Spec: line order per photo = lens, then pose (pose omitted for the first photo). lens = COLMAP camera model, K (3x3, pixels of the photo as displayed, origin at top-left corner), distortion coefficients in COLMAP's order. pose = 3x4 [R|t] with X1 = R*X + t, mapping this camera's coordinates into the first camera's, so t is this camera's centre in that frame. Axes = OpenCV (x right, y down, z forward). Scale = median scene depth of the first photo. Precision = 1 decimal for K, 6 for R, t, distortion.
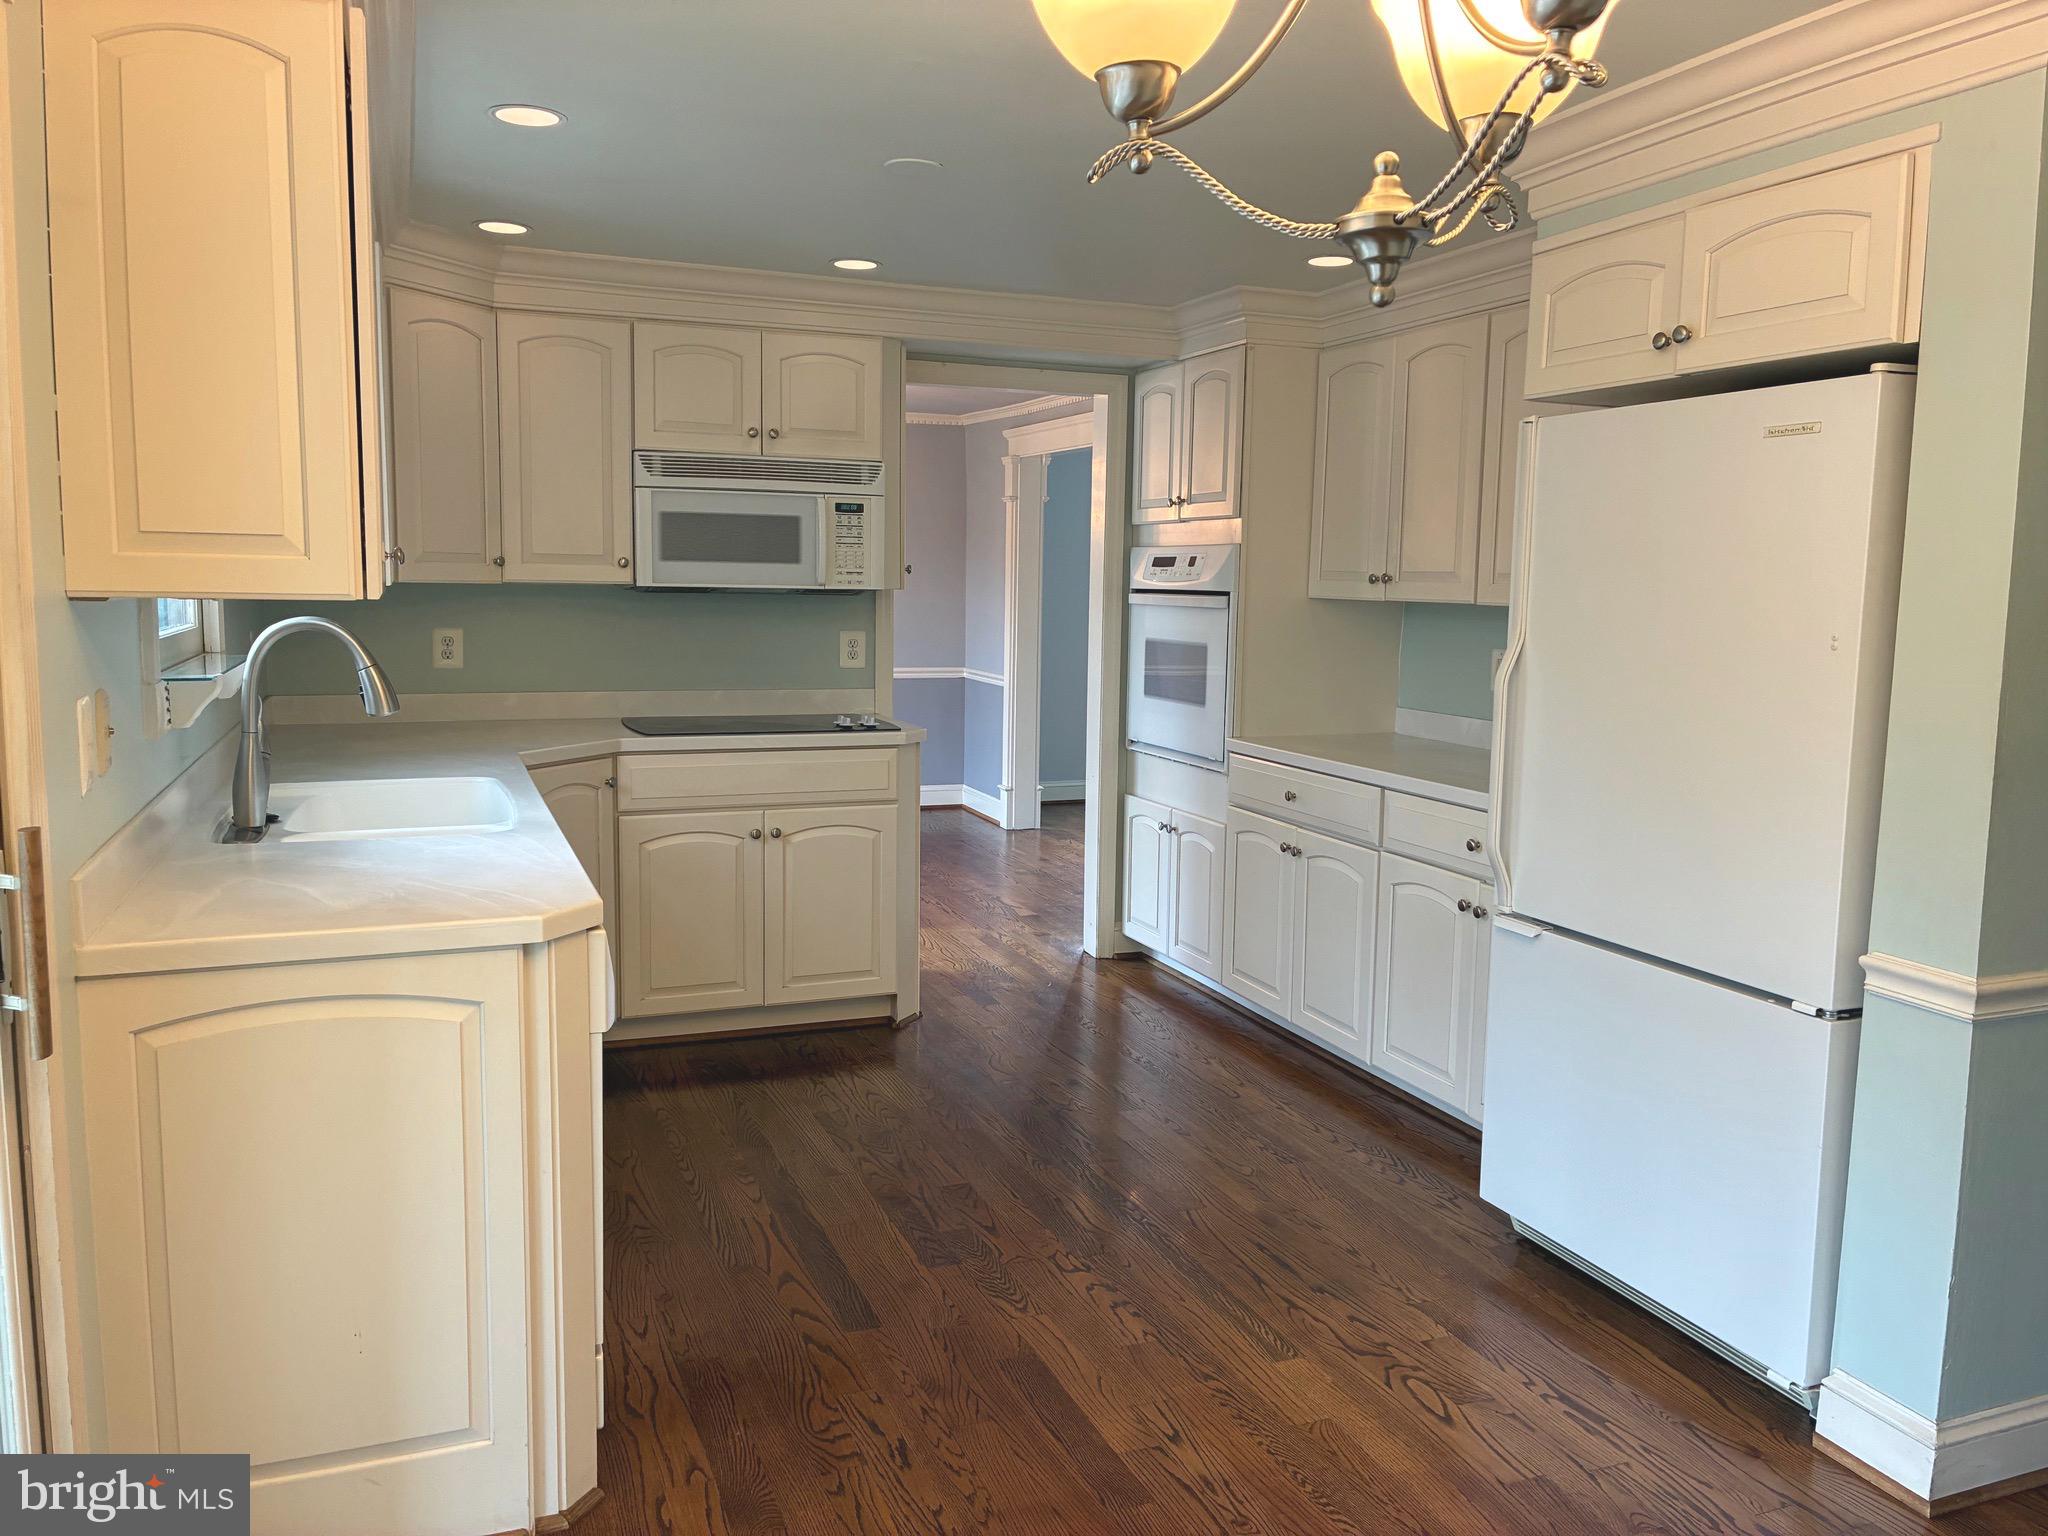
lens RADIAL K [[1549.9, 0, 1018.4], [0, 1549.9, 782.4], [0, 0, 1]] dist [0.036559, -0.040940]
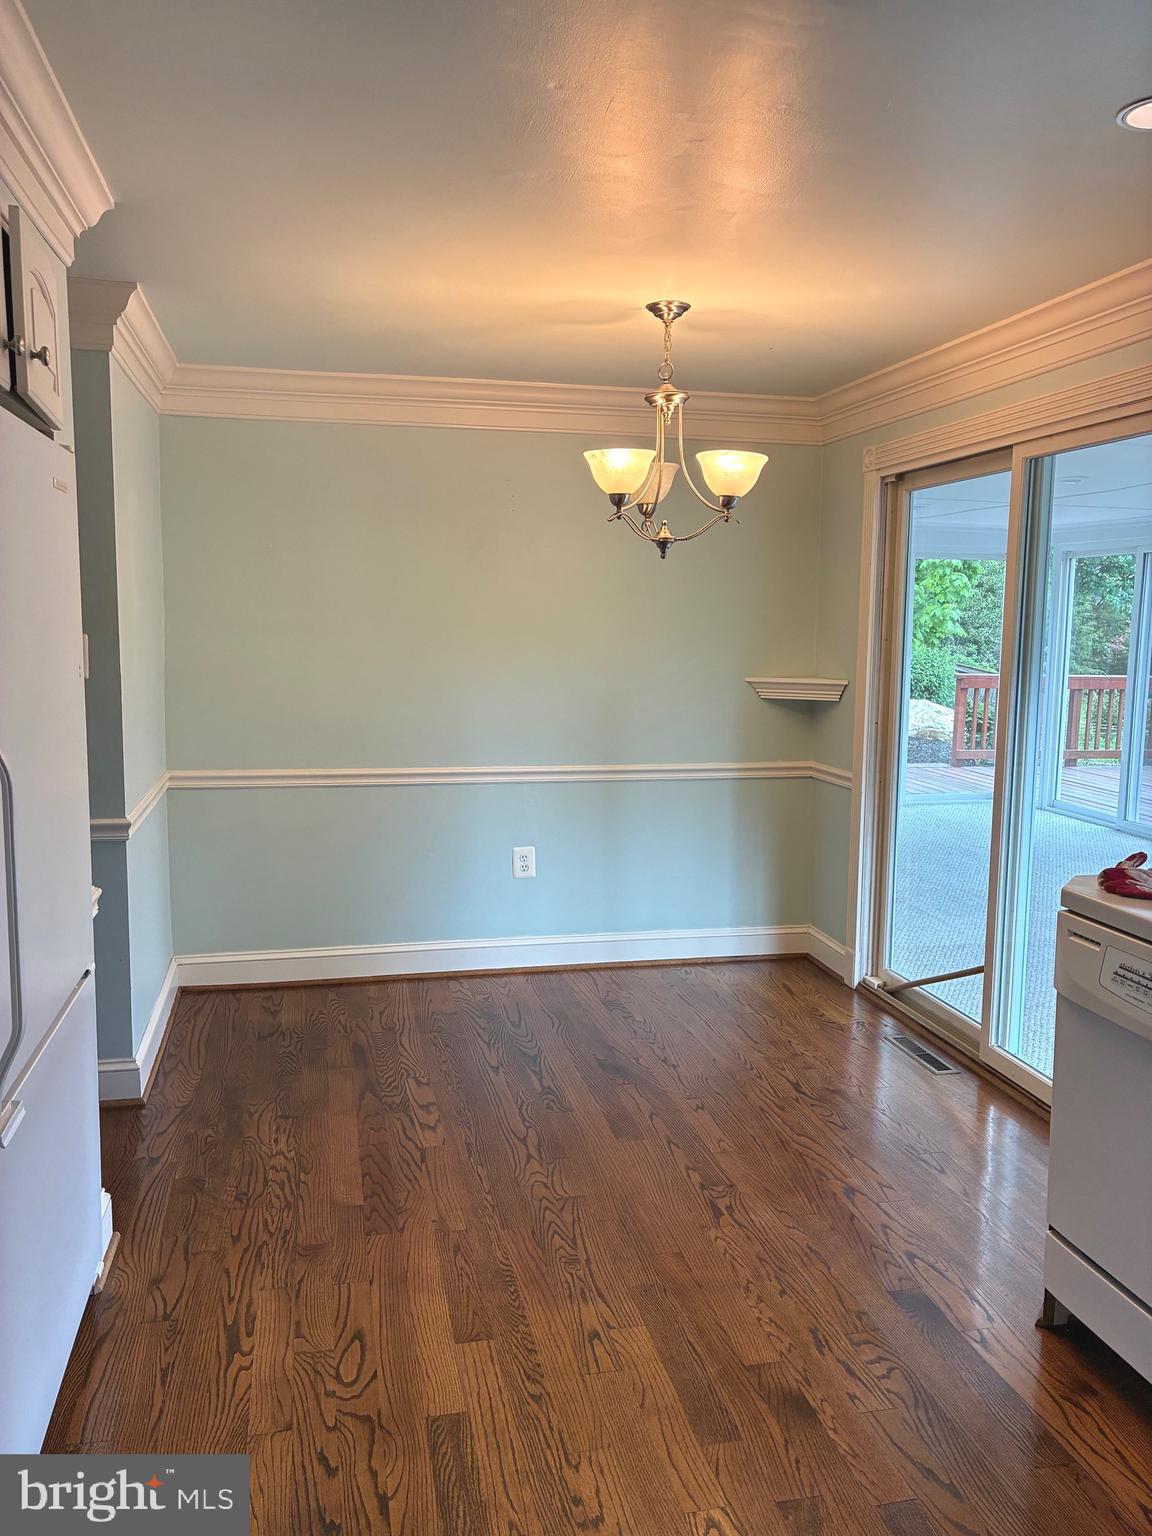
lens RADIAL K [[1162.4, 0, 570.2], [0, 1162.4, 758.3], [0, 0, 1]] dist [0.036559, -0.040940]
pose [[-0.987911, -0.047537, 0.147557, 0.002908], [-0.009104, 0.967973, 0.250891, -0.136803], [-0.154757, 0.246514, -0.956703, 0.982975]]
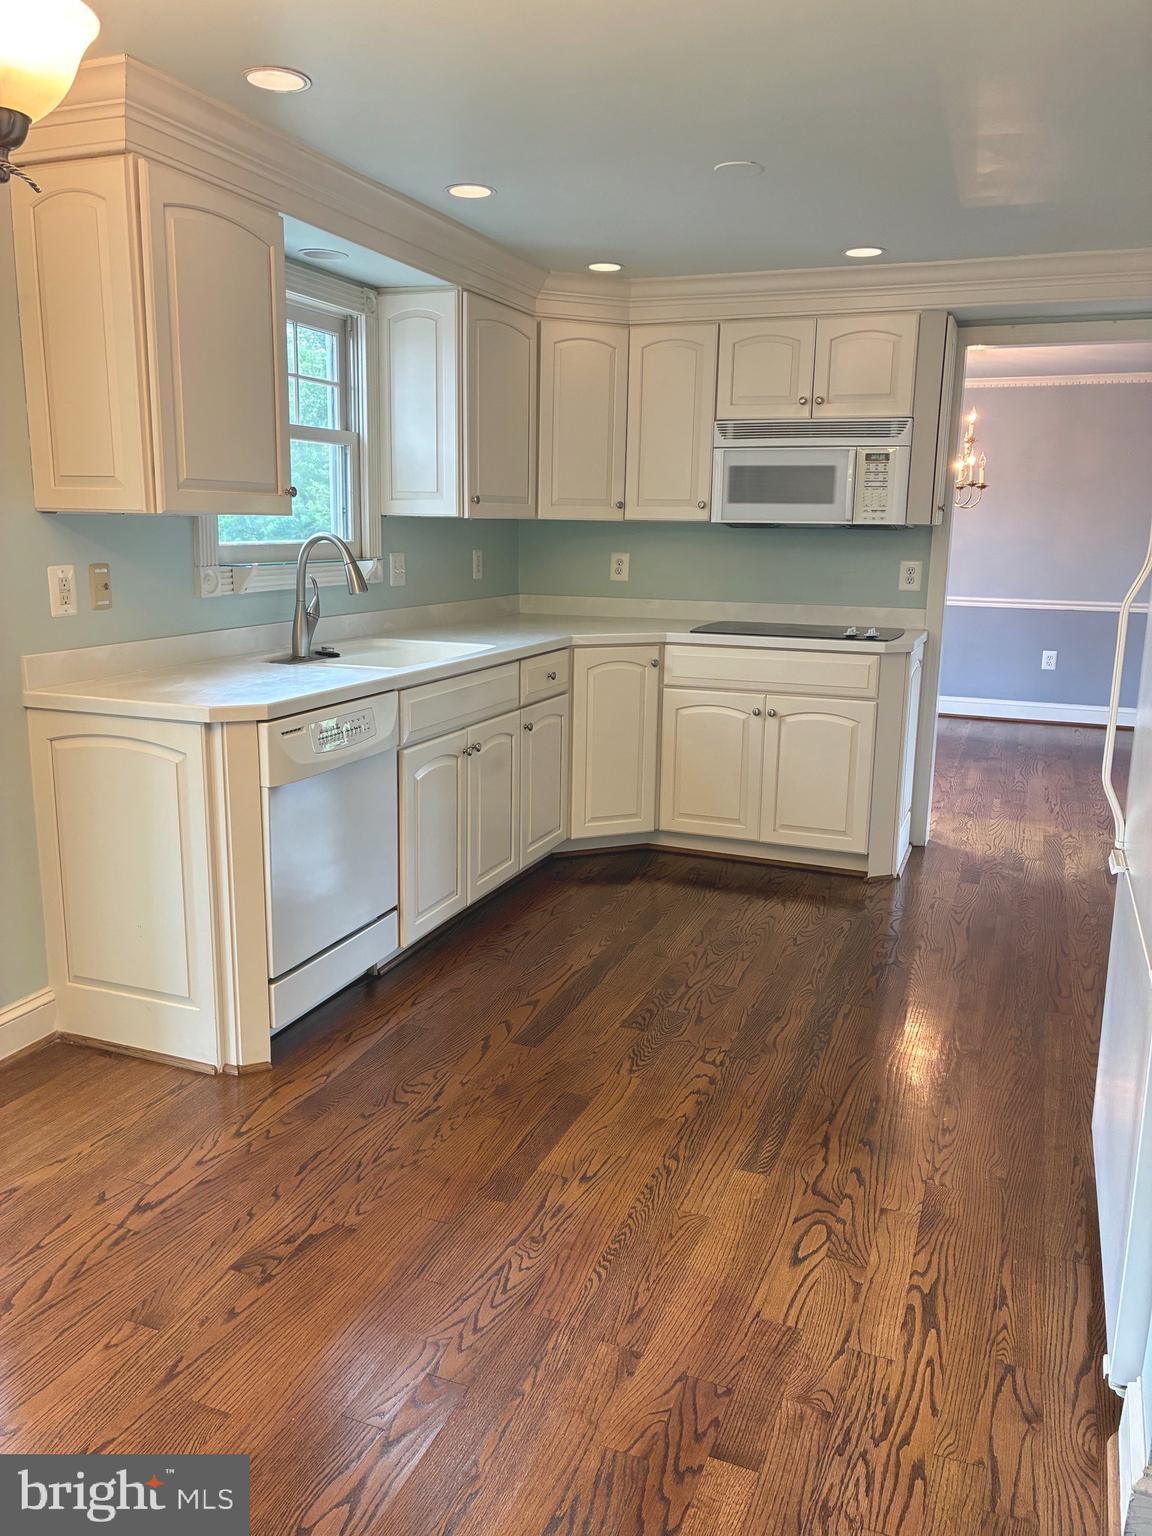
lens RADIAL K [[1162.4, 0, 565.2], [0, 1162.4, 767.0], [0, 0, 1]] dist [0.036559, -0.040940]
pose [[0.730325, 0.137071, -0.669206, 0.380167], [-0.092740, 0.990486, 0.101668, -0.005706], [0.676775, -0.012188, 0.736089, 0.158976]]
